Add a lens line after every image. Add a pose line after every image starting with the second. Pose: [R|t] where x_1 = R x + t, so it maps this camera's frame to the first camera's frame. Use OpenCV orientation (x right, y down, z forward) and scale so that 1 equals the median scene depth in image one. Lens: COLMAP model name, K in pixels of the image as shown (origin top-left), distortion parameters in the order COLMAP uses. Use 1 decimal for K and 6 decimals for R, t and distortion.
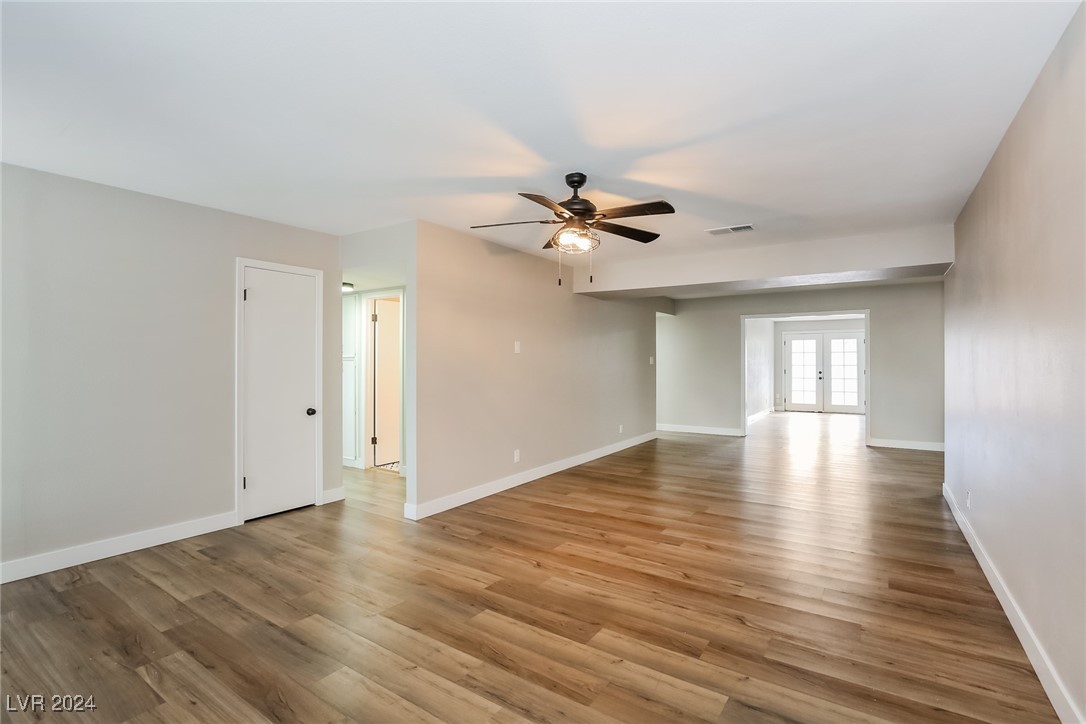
lens RADIAL K [[505.7, 0, 547.5], [0, 505.7, 362.1], [0, 0, 1]] dist [-0.000497, -0.001232]
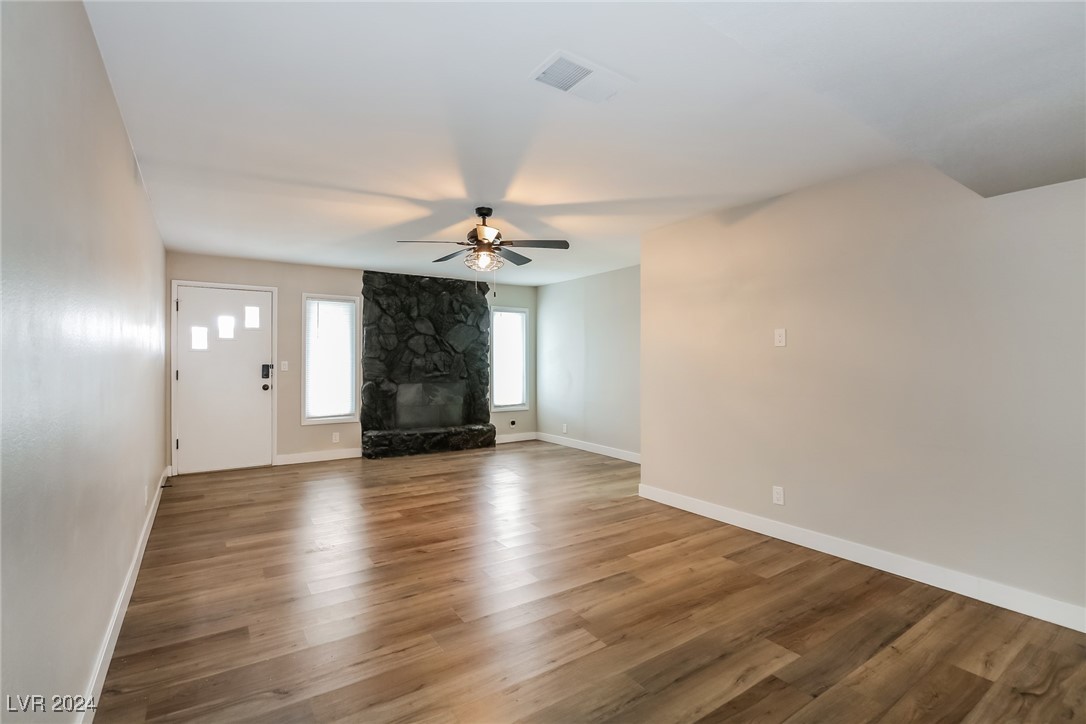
lens RADIAL K [[505.7, 0, 550.0], [0, 505.7, 359.2], [0, 0, 1]] dist [-0.000497, -0.001232]
pose [[-0.375050, -0.004439, -0.926994, 0.830815], [-0.003964, 0.999987, -0.003185, 0.005660], [0.926996, 0.002480, -0.375063, 1.165912]]
